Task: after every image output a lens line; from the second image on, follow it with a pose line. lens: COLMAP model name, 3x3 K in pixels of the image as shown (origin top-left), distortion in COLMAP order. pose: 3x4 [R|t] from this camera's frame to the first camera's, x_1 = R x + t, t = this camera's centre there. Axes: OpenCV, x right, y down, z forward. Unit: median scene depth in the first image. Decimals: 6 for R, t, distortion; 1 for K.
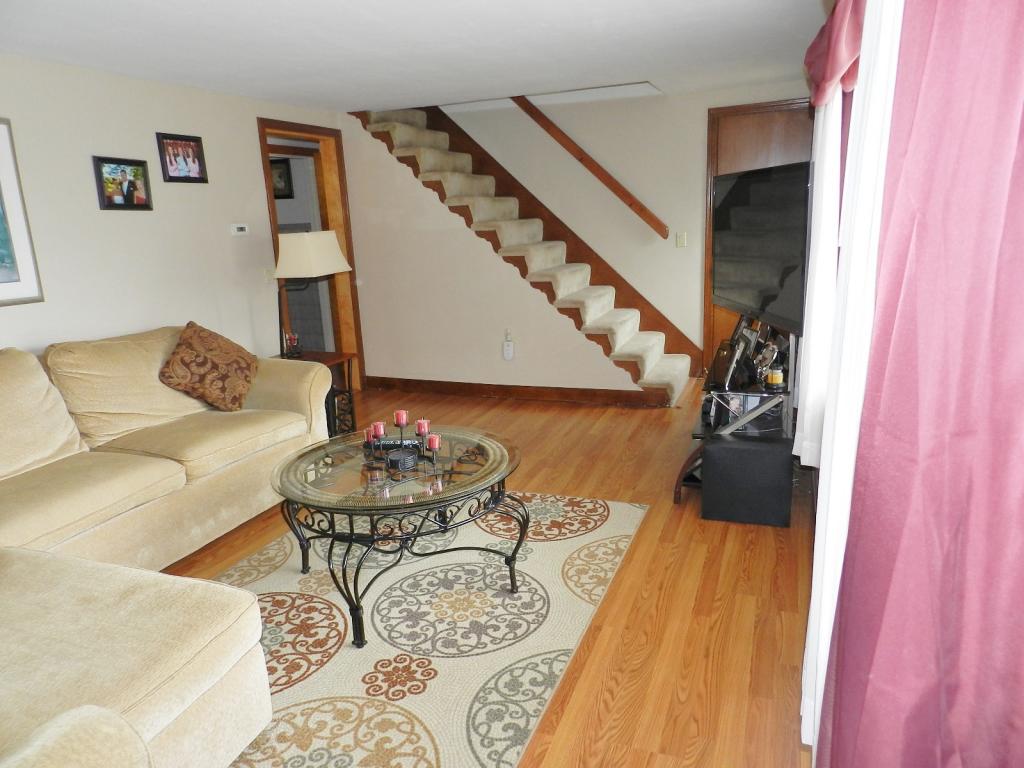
lens RADIAL K [[697.2, 0, 511.2], [0, 697.2, 387.4], [0, 0, 1]] dist [0.017776, -0.002729]
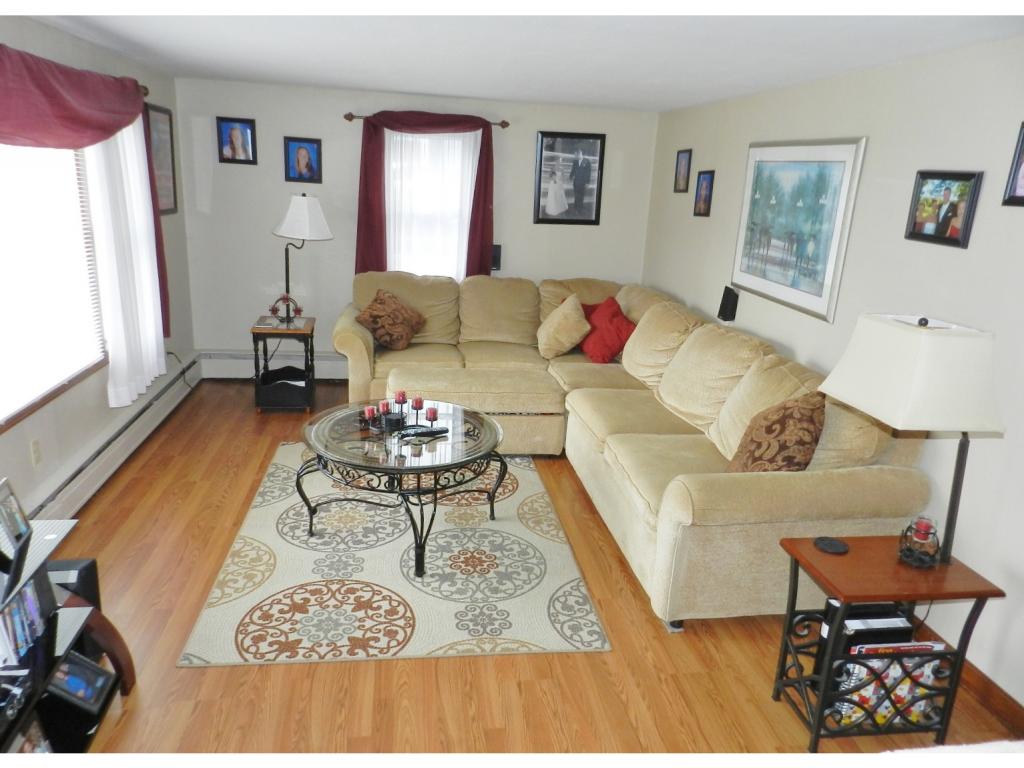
lens RADIAL K [[697.2, 0, 511.2], [0, 697.2, 387.4], [0, 0, 1]] dist [0.017776, -0.002729]
pose [[-0.860017, 0.149535, -0.487863, 0.207373], [-0.135047, 0.855301, 0.500223, -0.471278], [0.492070, 0.496084, -0.715379, 1.515944]]
